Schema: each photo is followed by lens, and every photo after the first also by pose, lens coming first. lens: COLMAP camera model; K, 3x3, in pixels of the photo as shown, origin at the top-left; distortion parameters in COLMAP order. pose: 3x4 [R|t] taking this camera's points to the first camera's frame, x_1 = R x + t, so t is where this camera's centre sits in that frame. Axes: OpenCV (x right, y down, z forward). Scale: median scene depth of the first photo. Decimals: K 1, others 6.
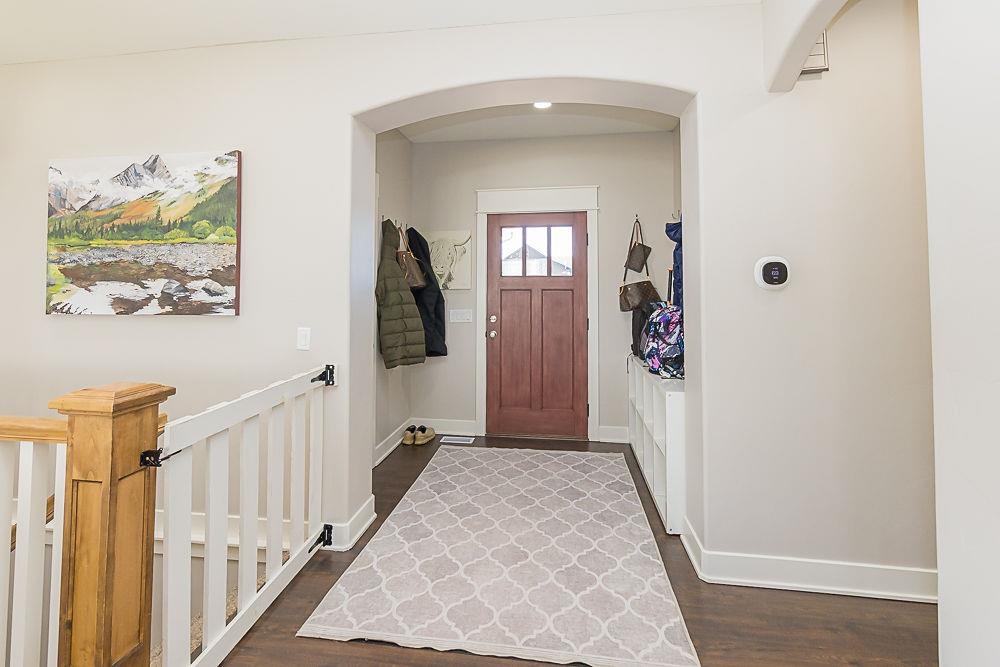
lens RADIAL K [[446.9, 0, 502.3], [0, 446.9, 273.3], [0, 0, 1]] dist [-0.000672, -0.001551]
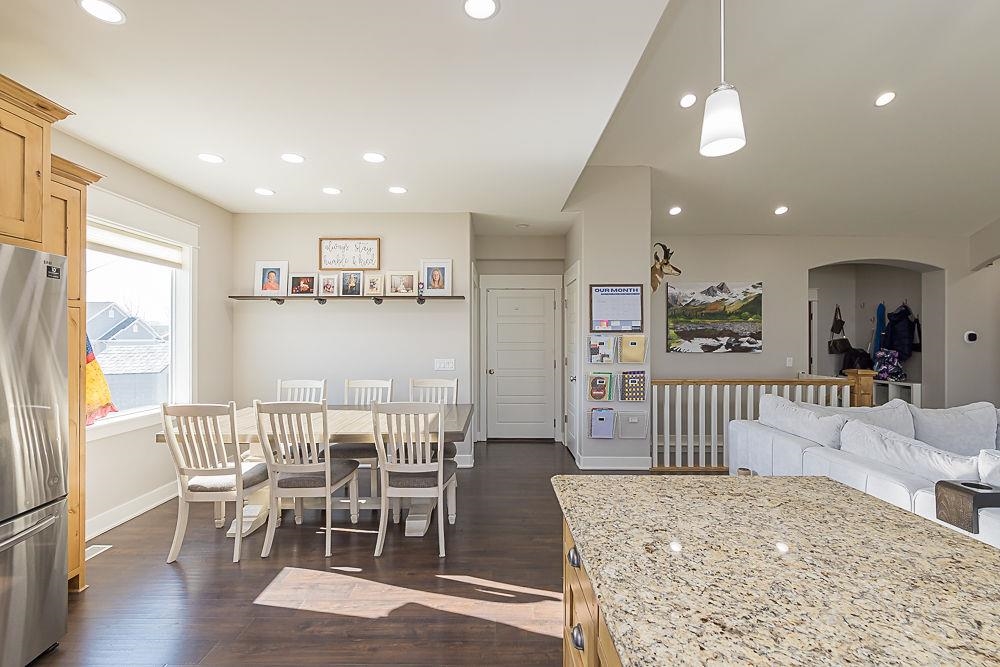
lens RADIAL K [[446.9, 0, 499.3], [0, 446.9, 339.8], [0, 0, 1]] dist [-0.000672, -0.001551]
pose [[0.988714, 0.005701, 0.149708, -2.266778], [-0.009981, 0.999562, 0.027853, -0.024597], [-0.149484, -0.029033, 0.988338, -1.108616]]
